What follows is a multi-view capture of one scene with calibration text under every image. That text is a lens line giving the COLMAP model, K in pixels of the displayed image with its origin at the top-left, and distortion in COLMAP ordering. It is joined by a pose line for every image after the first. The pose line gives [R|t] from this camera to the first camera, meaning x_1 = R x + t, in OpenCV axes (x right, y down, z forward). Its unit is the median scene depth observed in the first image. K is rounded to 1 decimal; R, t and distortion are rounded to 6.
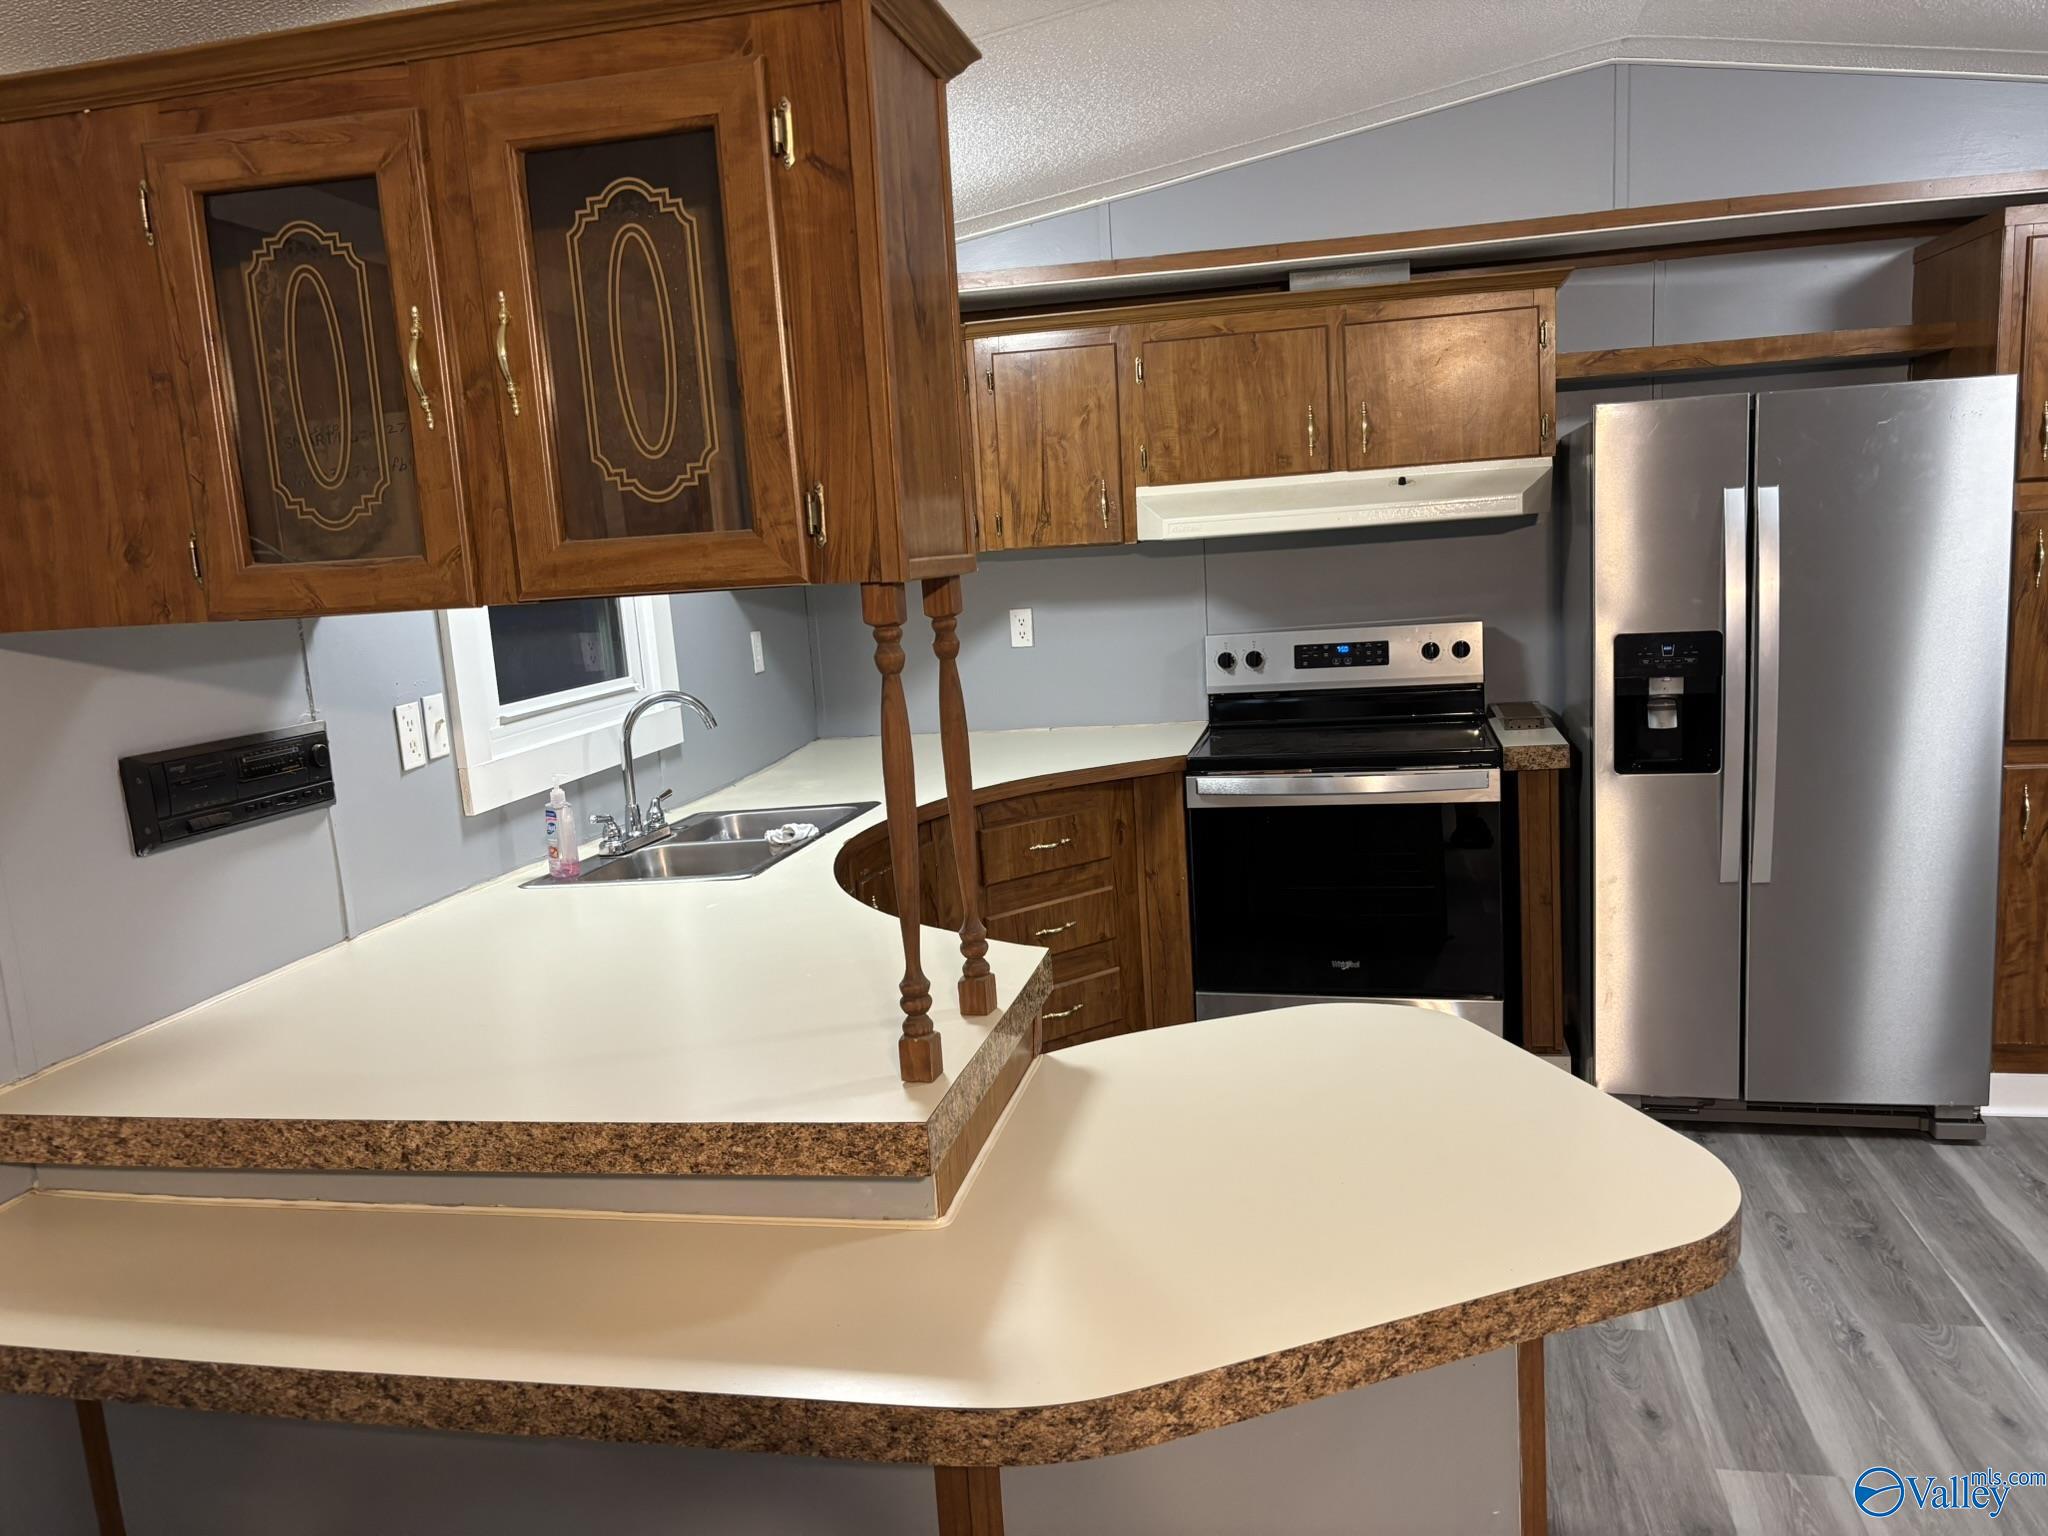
lens RADIAL K [[1540.5, 0, 1024.0], [0, 1540.5, 768.0], [0, 0, 1]] dist [0.090997, -0.107845]
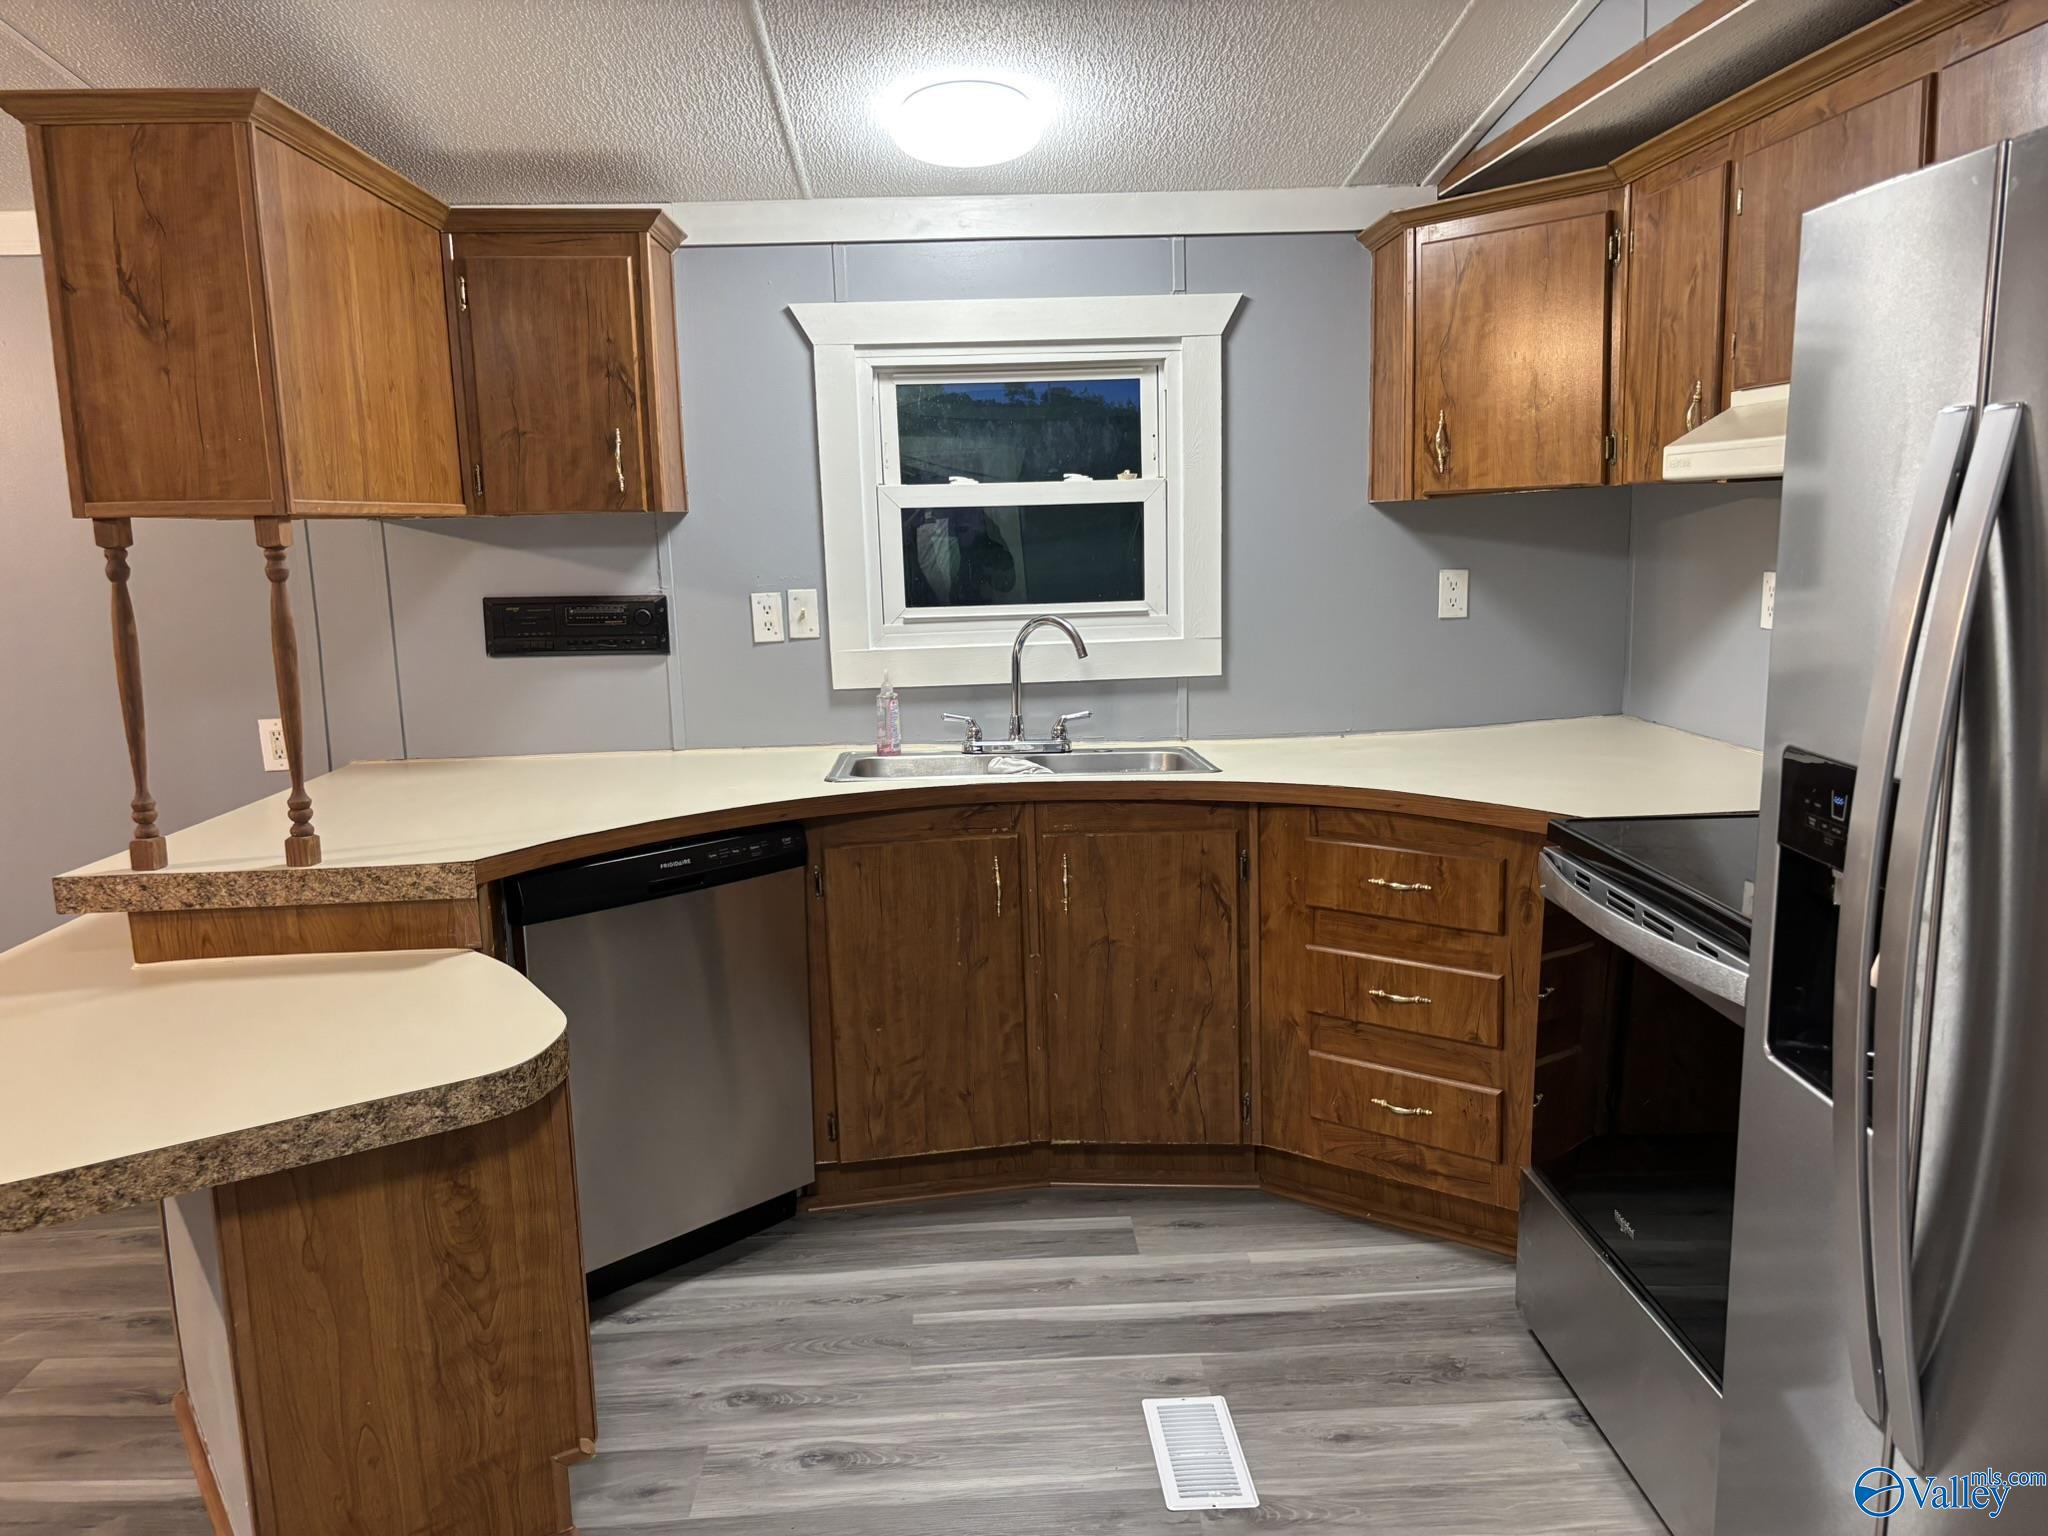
lens RADIAL K [[1540.5, 0, 1024.0], [0, 1540.5, 768.0], [0, 0, 1]] dist [0.090997, -0.107845]
pose [[0.274210, 0.211991, -0.938013, 0.741233], [-0.138573, 0.973931, 0.179600, -0.129919], [0.951634, 0.080735, 0.296438, 0.664905]]
